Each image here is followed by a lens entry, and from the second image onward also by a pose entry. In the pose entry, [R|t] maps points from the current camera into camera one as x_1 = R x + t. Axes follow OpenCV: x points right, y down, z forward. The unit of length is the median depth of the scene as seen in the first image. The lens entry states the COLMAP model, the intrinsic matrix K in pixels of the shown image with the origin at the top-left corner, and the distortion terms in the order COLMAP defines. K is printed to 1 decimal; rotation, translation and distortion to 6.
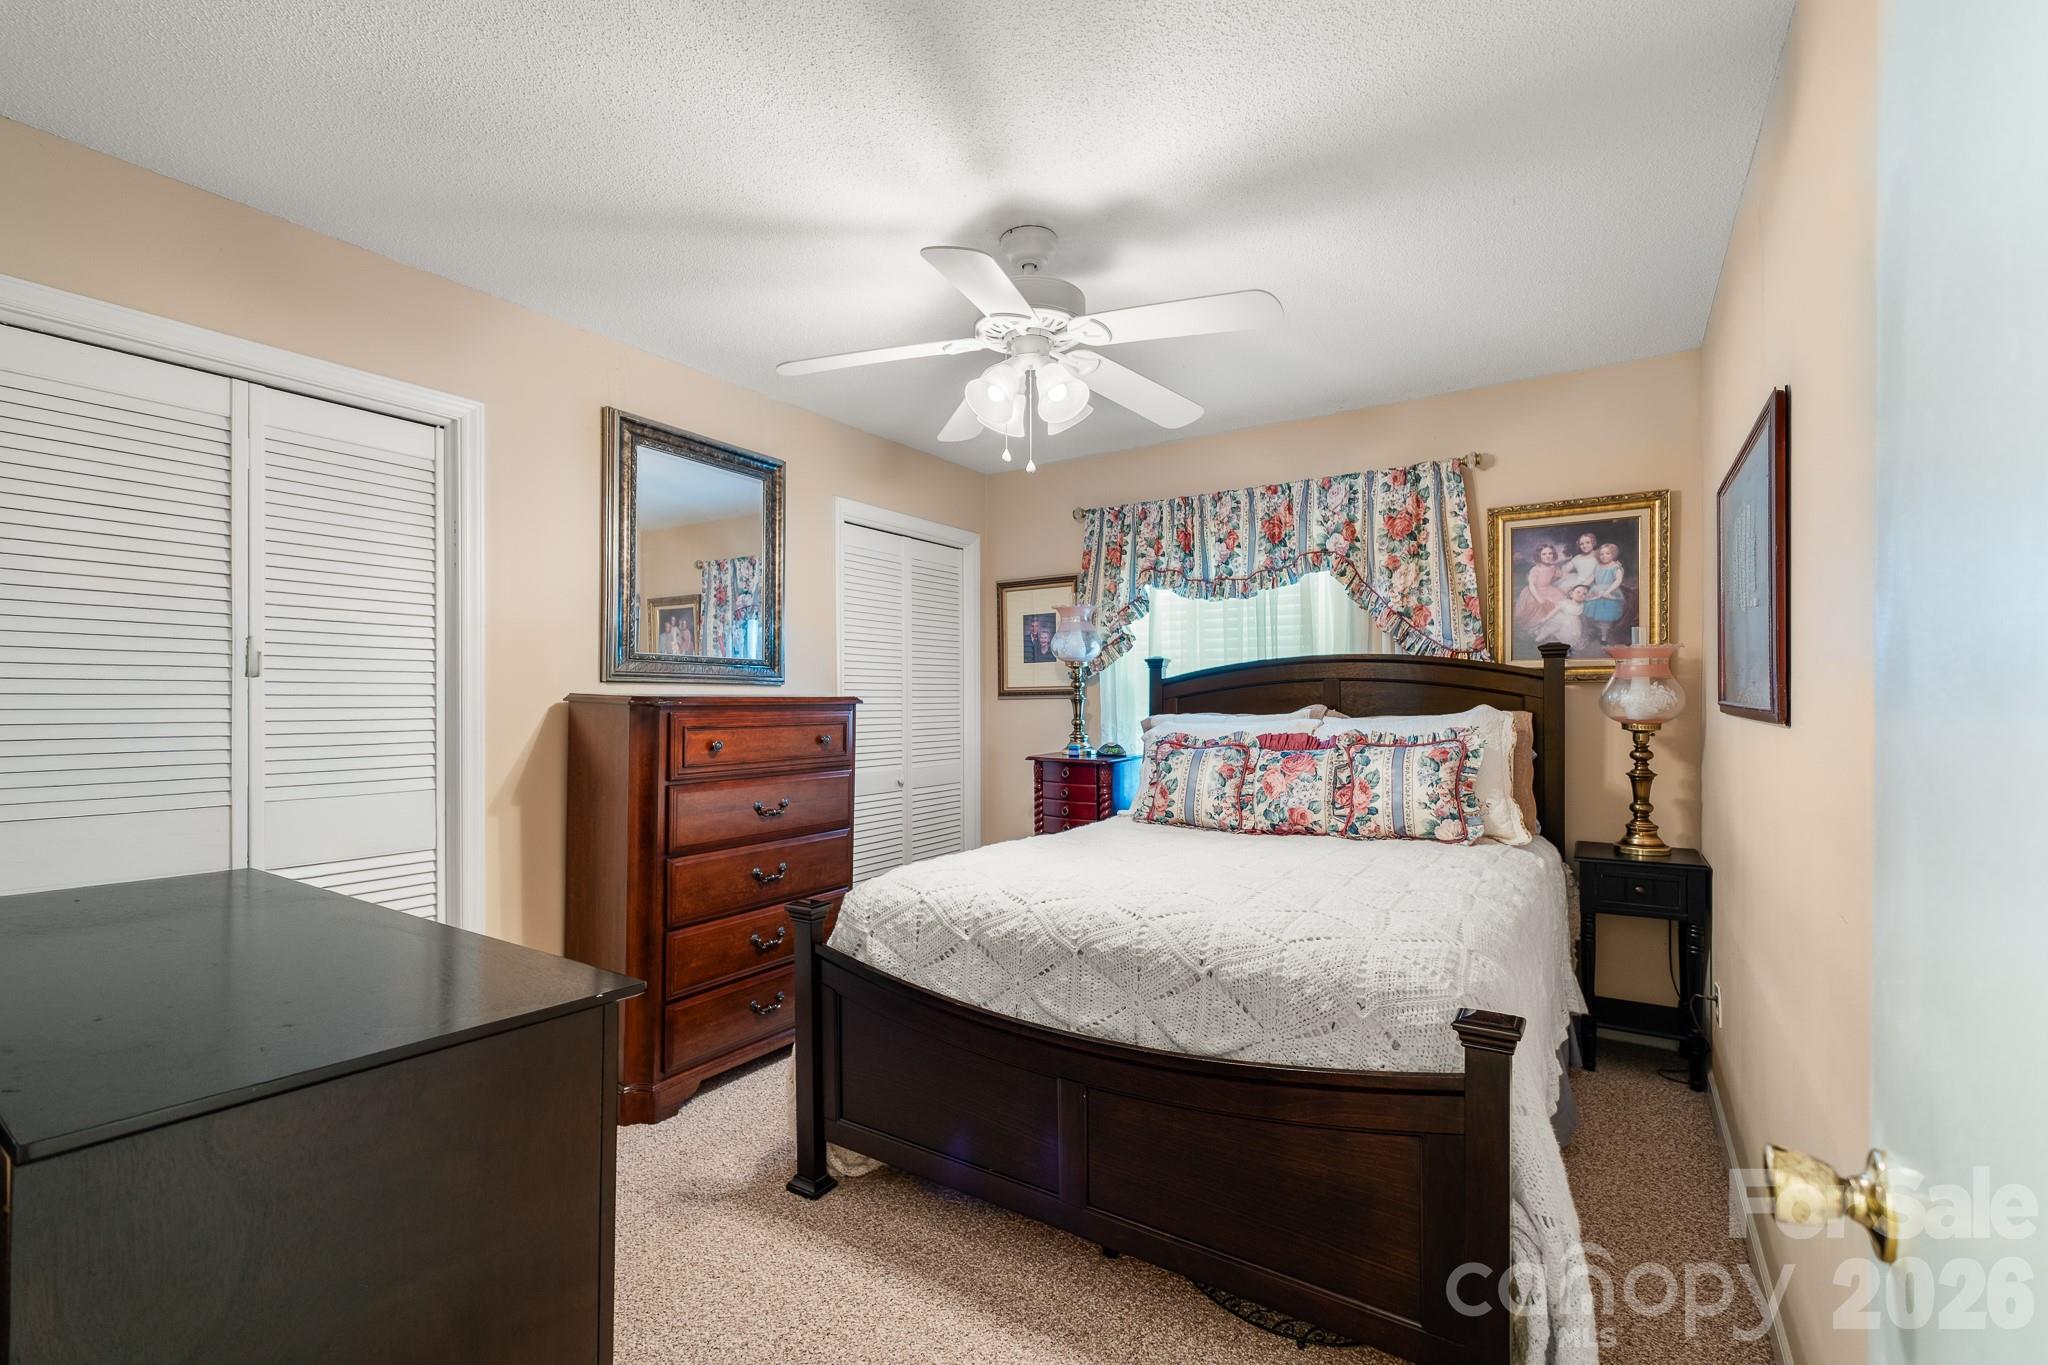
lens RADIAL K [[882.3, 0, 1020.5], [0, 882.3, 700.6], [0, 0, 1]] dist [-0.000790, 0.000034]
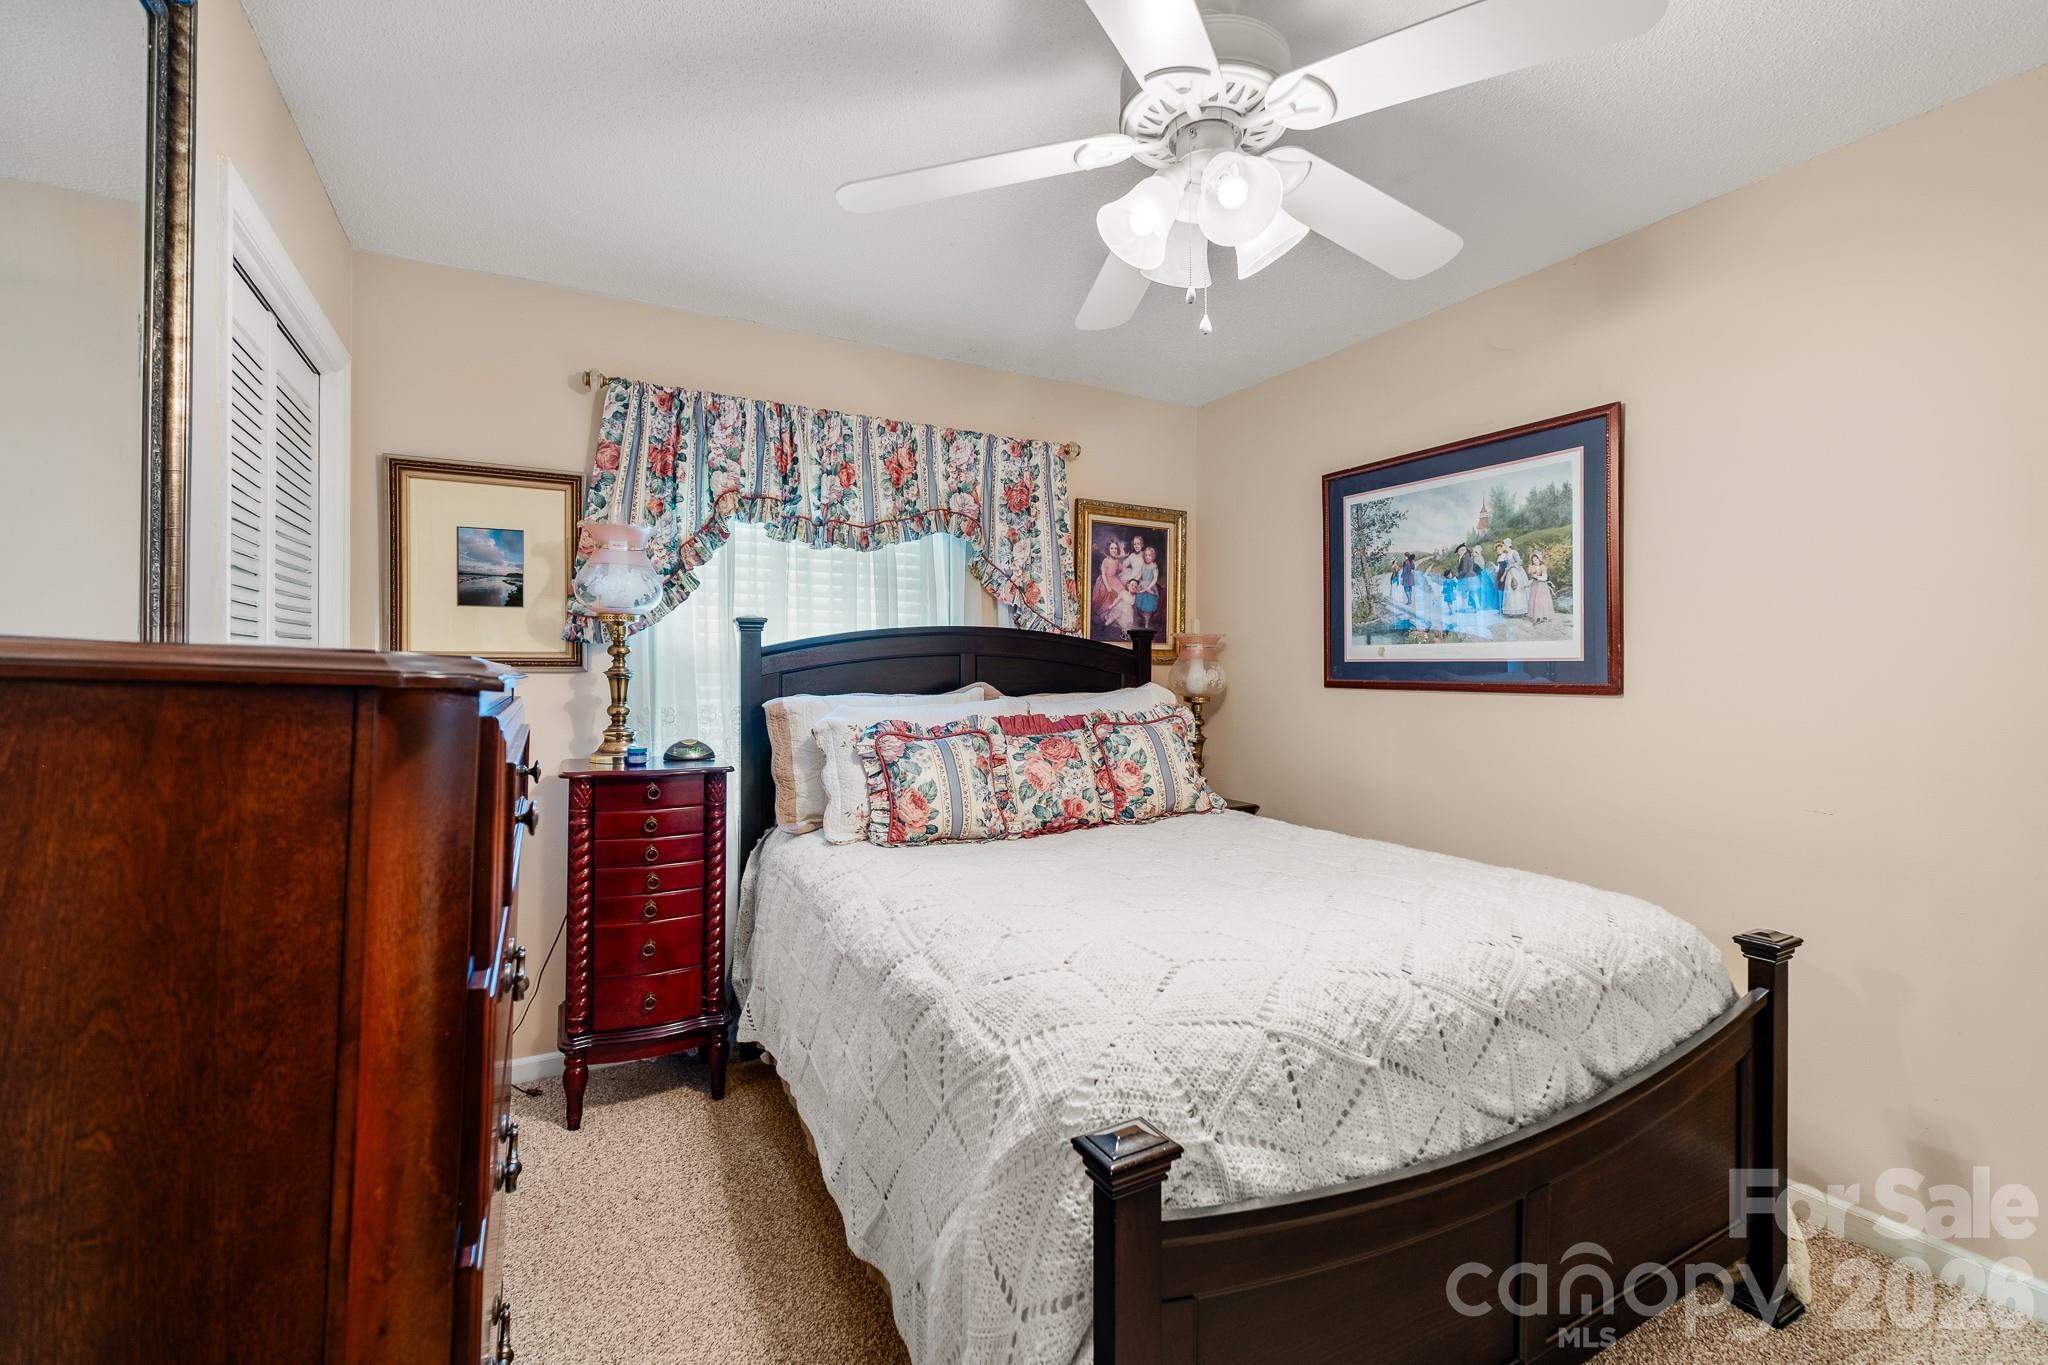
lens RADIAL K [[878.4, 0, 1024.6], [0, 878.4, 664.7], [0, 0, 1]] dist [-0.001919, -0.000071]
pose [[0.466104, 0.014928, 0.884604, -0.435431], [-0.003923, 0.999883, -0.014806, -0.000068], [-0.884721, 0.003431, 0.466108, 0.557496]]
